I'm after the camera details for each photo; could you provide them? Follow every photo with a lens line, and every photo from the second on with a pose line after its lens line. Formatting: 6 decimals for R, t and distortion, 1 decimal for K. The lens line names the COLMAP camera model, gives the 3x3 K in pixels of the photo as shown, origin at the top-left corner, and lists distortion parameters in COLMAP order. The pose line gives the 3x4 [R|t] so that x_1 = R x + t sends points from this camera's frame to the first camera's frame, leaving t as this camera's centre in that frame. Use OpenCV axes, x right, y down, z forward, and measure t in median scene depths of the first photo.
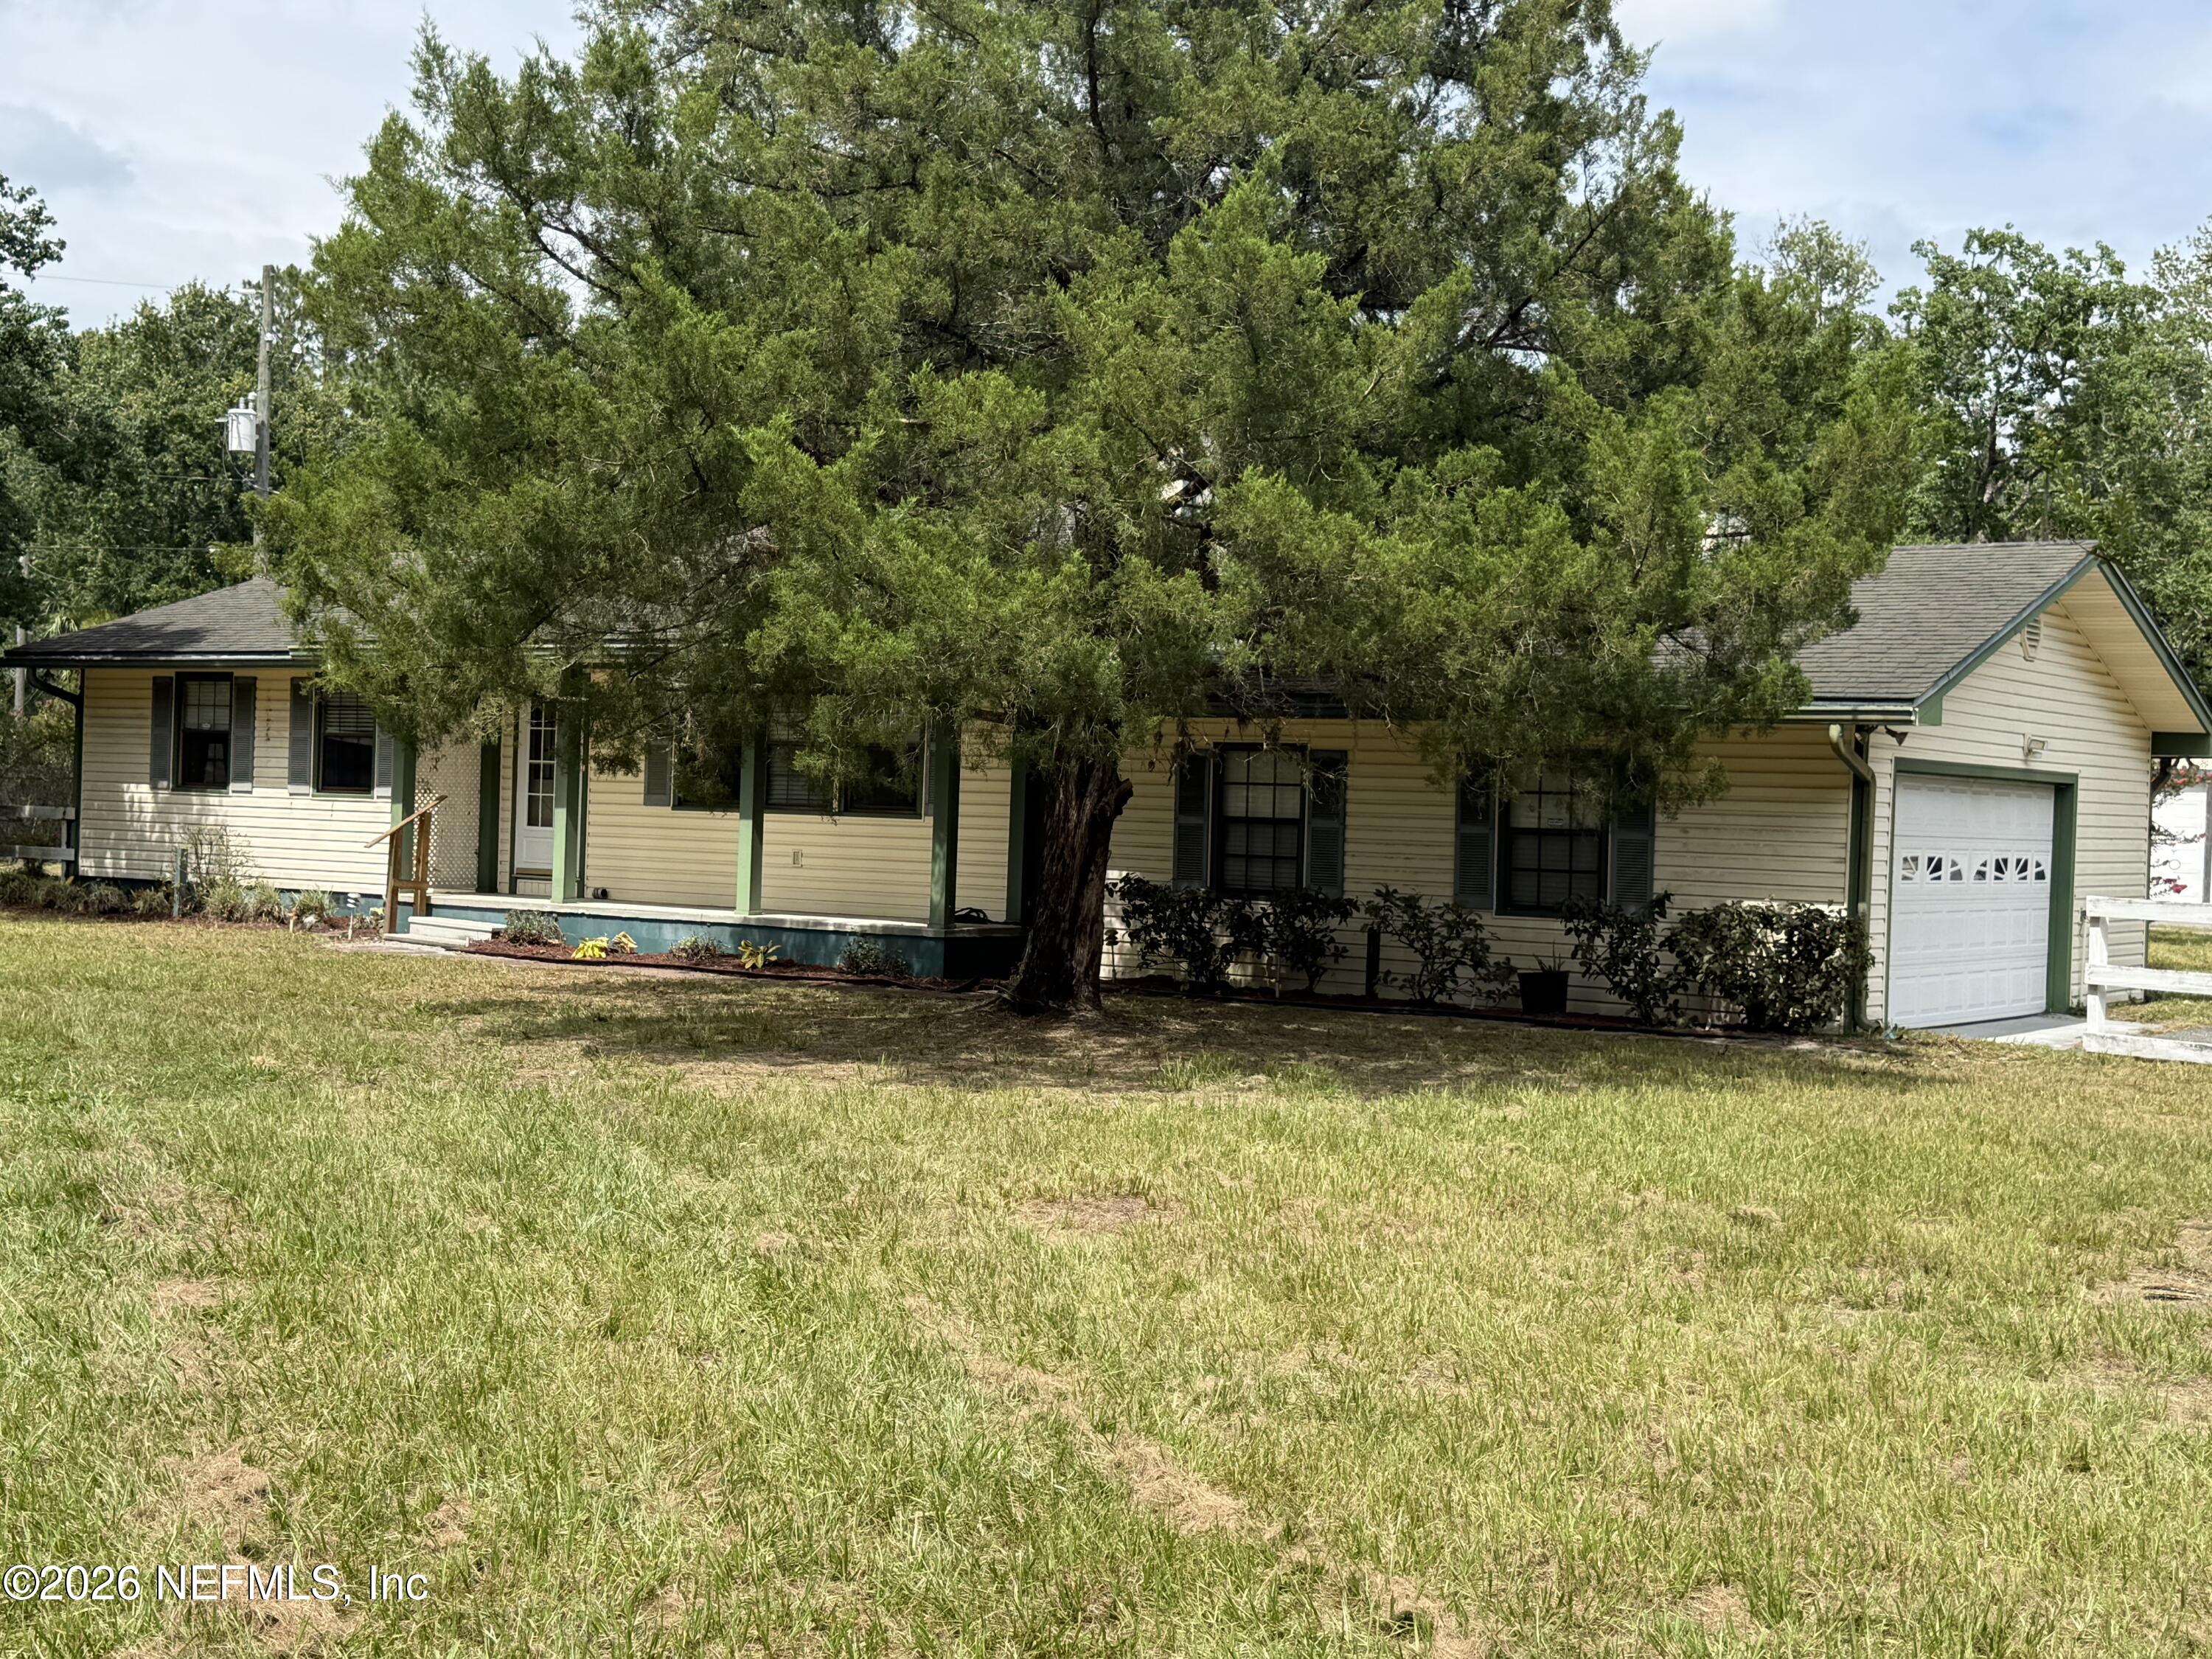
lens RADIAL K [[2778.1, 0, 1104.7], [0, 2778.1, 828.8], [0, 0, 1]] dist [0.087277, 0.000000]
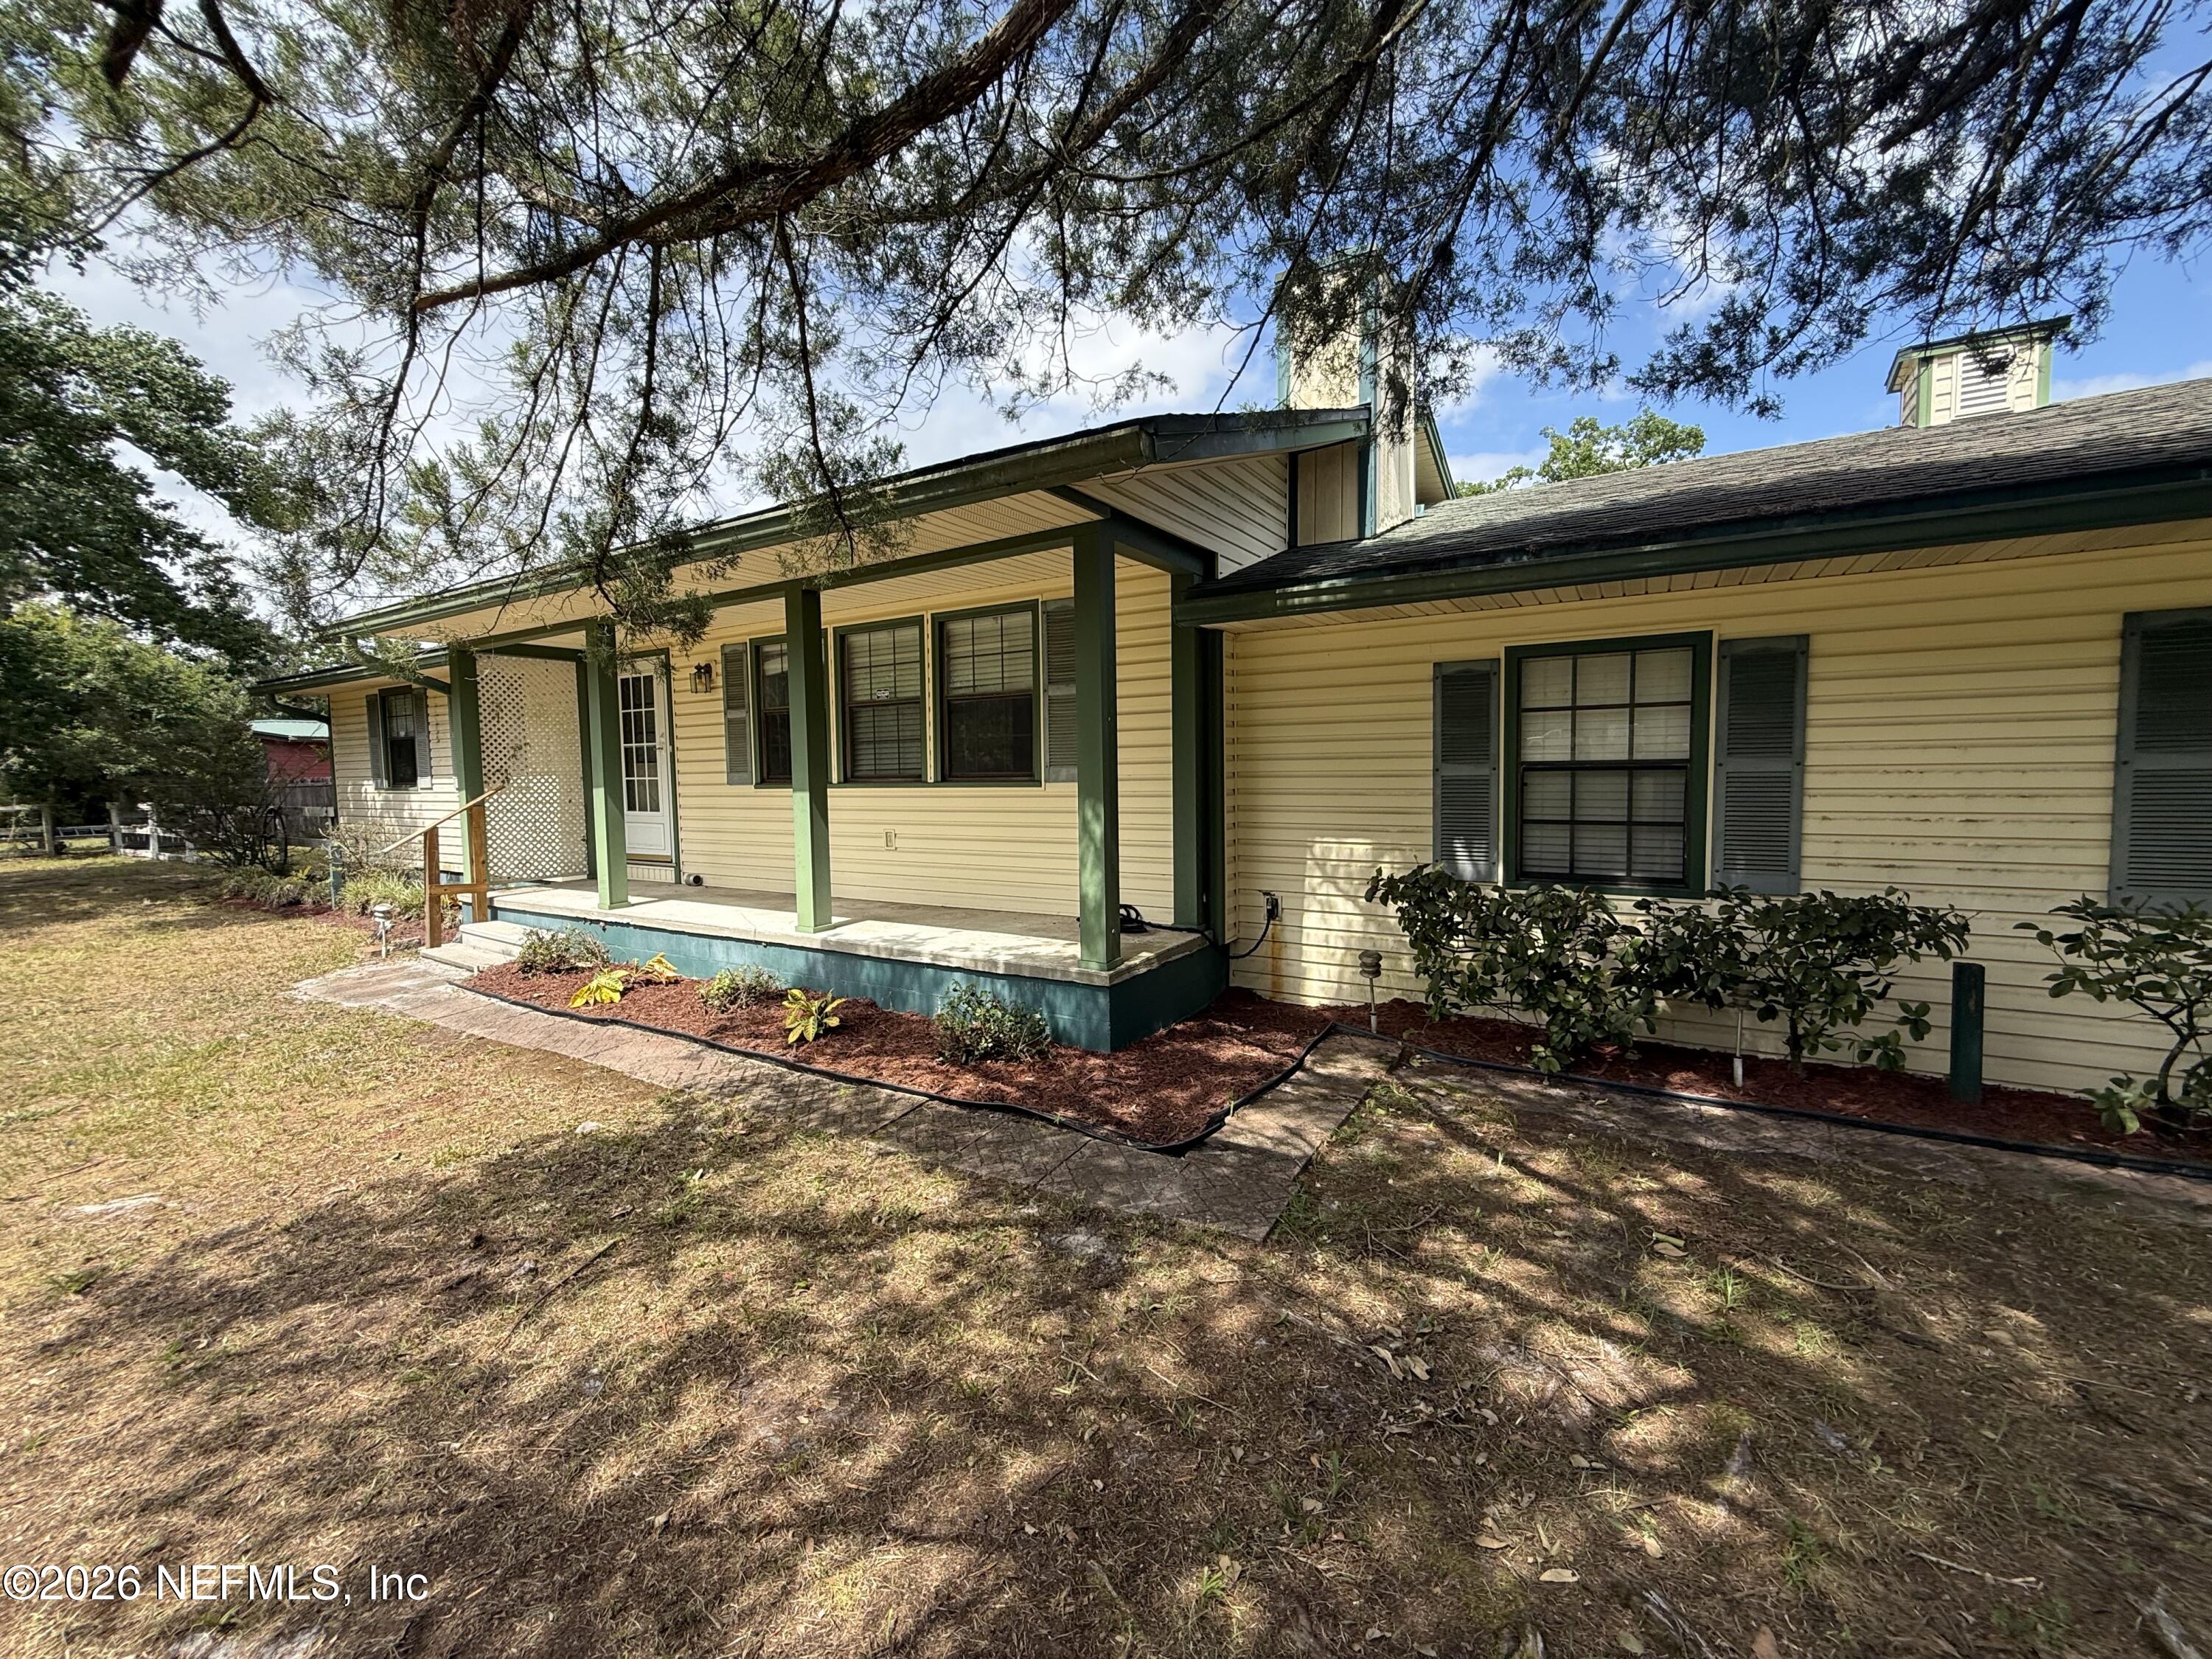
lens RADIAL K [[877.8, 0, 1117.6], [0, 877.8, 840.4], [0, 0, 1]] dist [-0.006327, -0.000430]
pose [[0.996320, -0.049075, 0.070275, -0.065830], [0.044446, 0.996831, 0.065979, -0.003991], [-0.073290, -0.062613, 0.995343, 0.782151]]
